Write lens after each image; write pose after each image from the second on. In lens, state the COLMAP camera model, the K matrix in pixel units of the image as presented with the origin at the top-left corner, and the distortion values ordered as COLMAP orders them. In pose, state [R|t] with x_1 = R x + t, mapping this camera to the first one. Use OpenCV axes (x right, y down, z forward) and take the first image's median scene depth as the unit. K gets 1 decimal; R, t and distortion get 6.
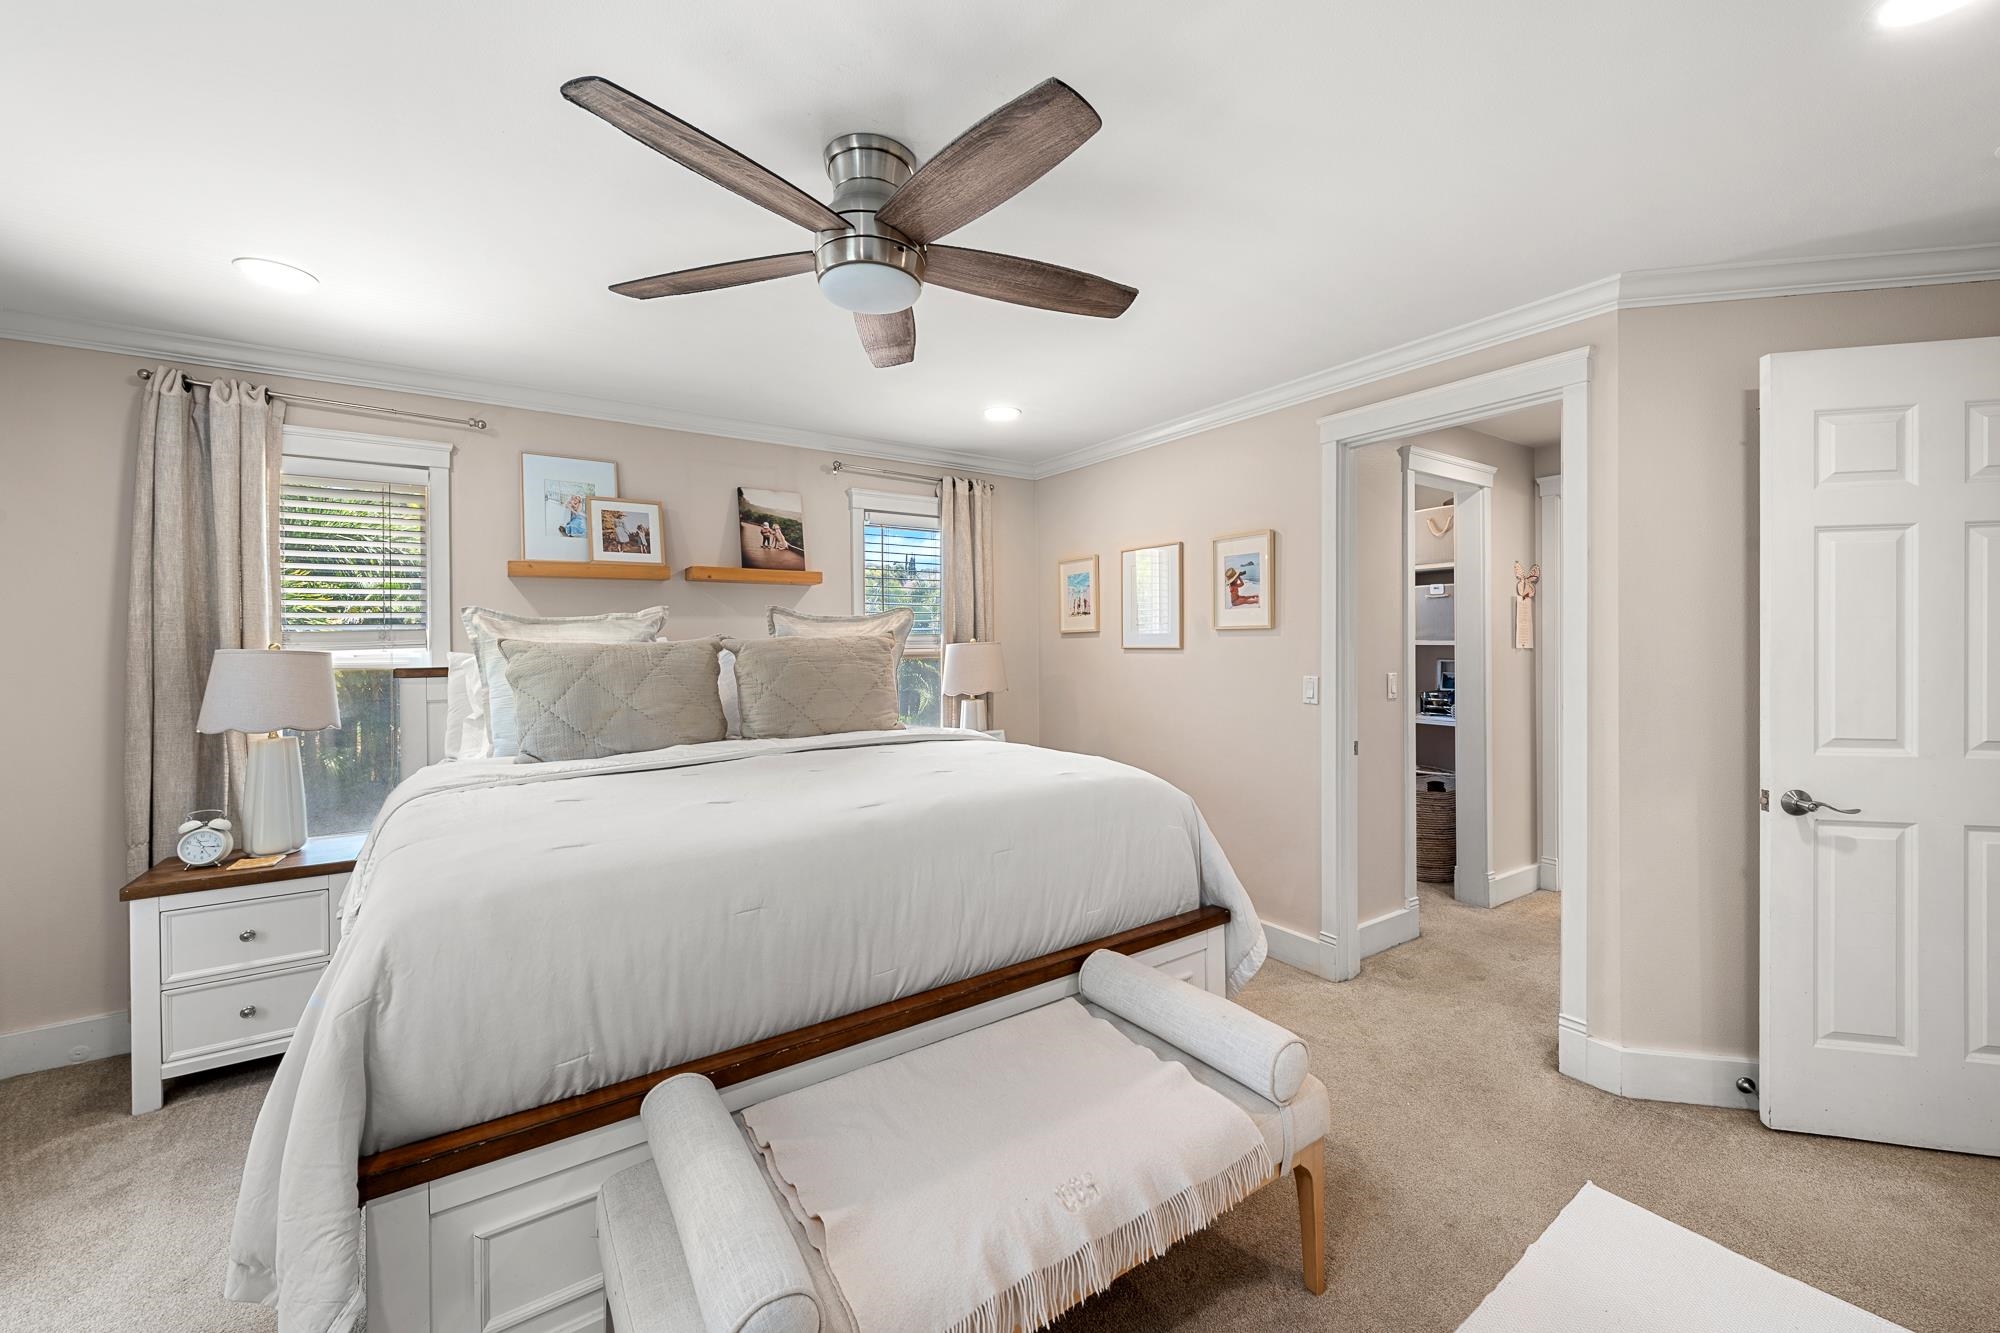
lens RADIAL K [[799.3, 0, 1003.9], [0, 799.3, 616.0], [0, 0, 1]] dist [-0.000449, -0.000086]
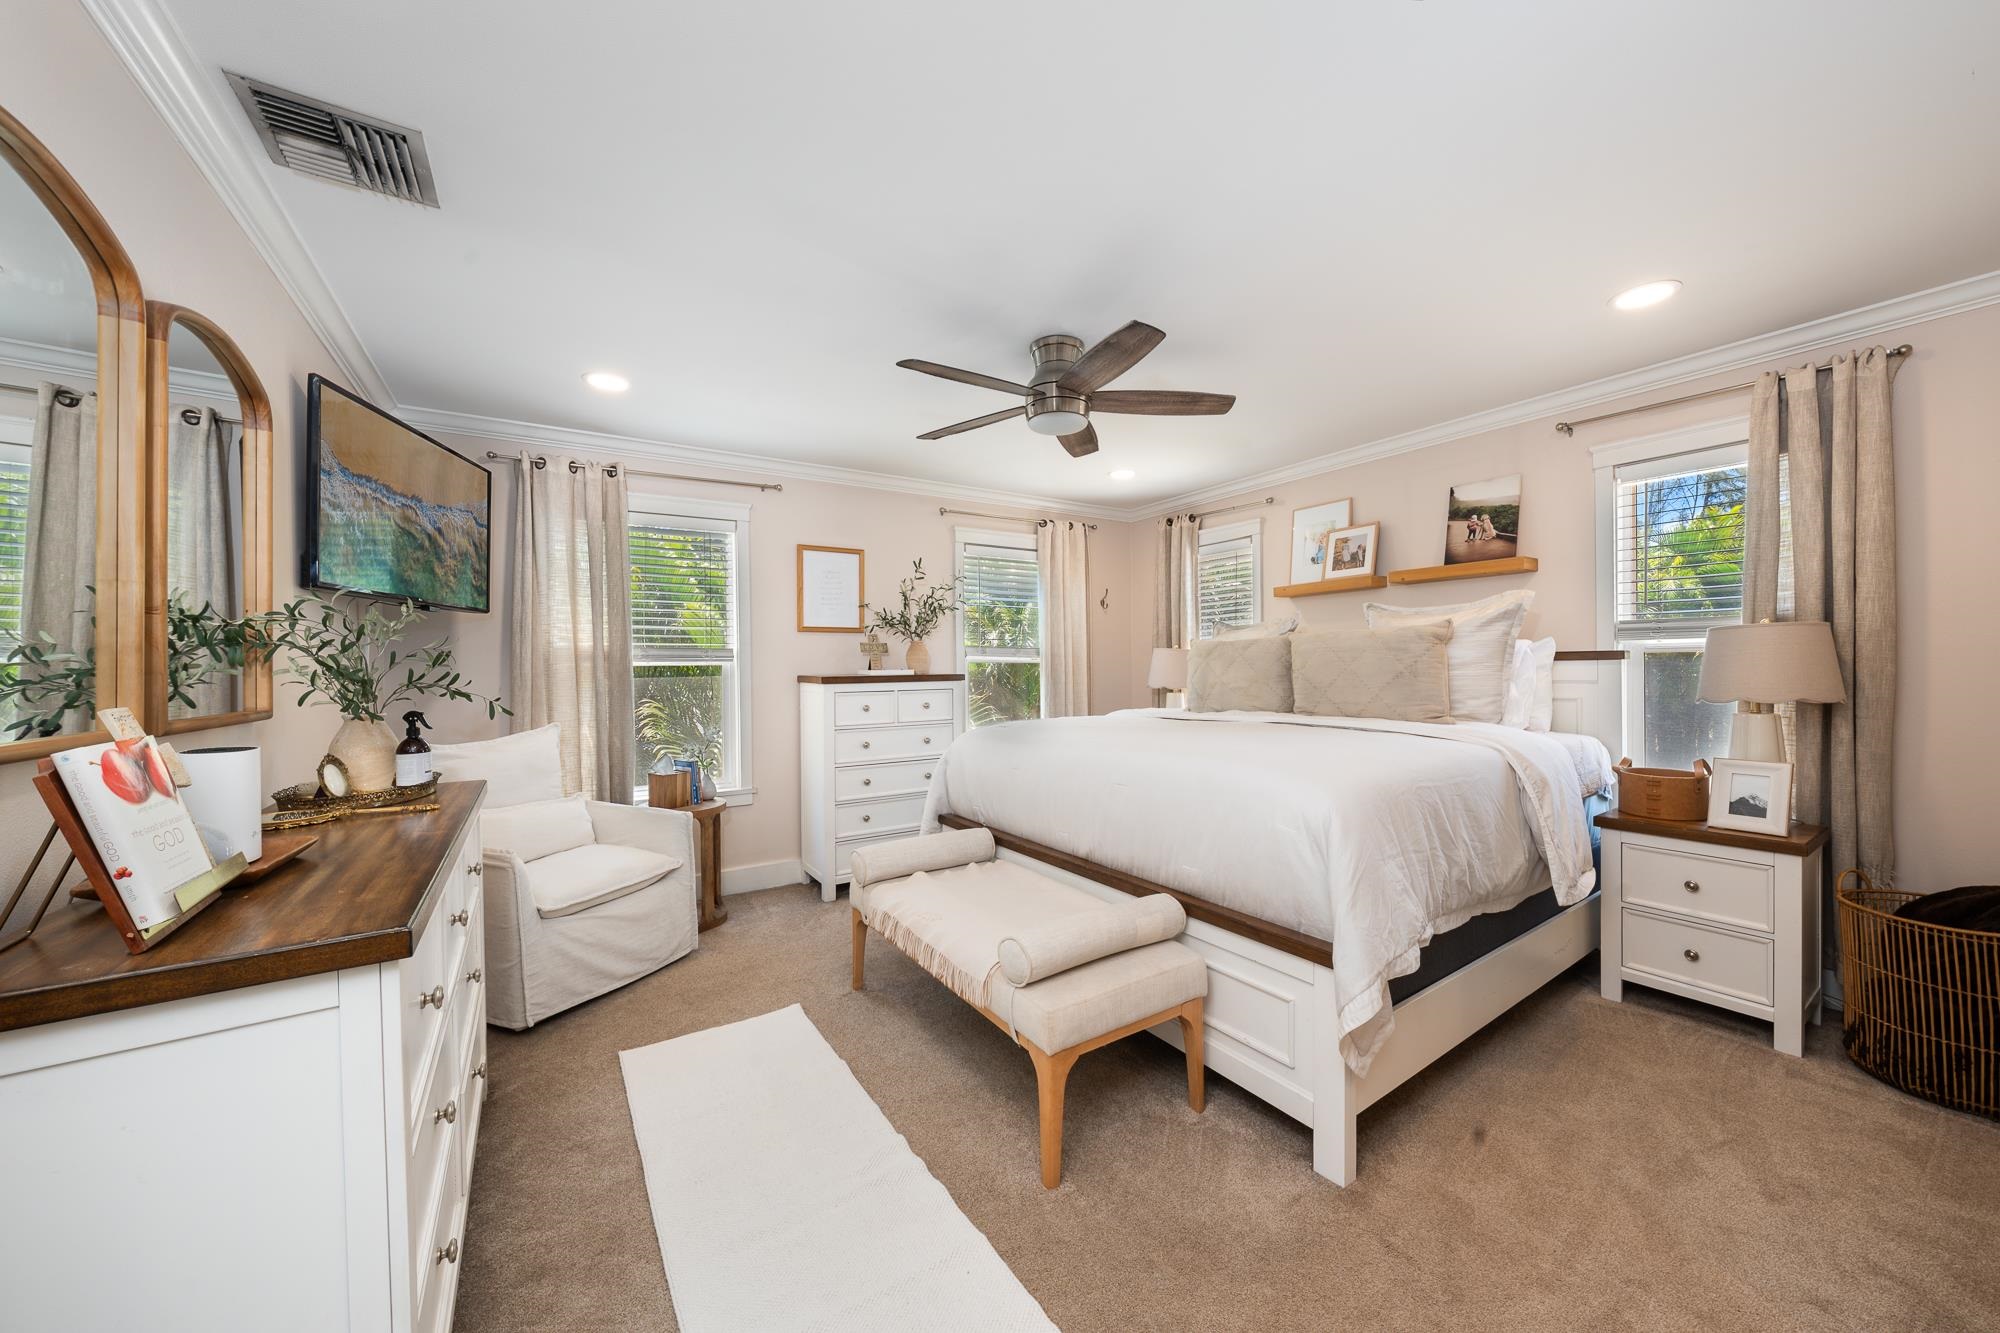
lens RADIAL K [[686.4, 0, 1000.0], [0, 686.4, 666.5], [0, 0, 1]] dist [-0.000226, -0.000037]
pose [[-0.018274, 0.017339, -0.999683, 0.638722], [0.055893, 0.998304, 0.016294, 0.028172], [0.998270, -0.055577, -0.019213, 0.446374]]
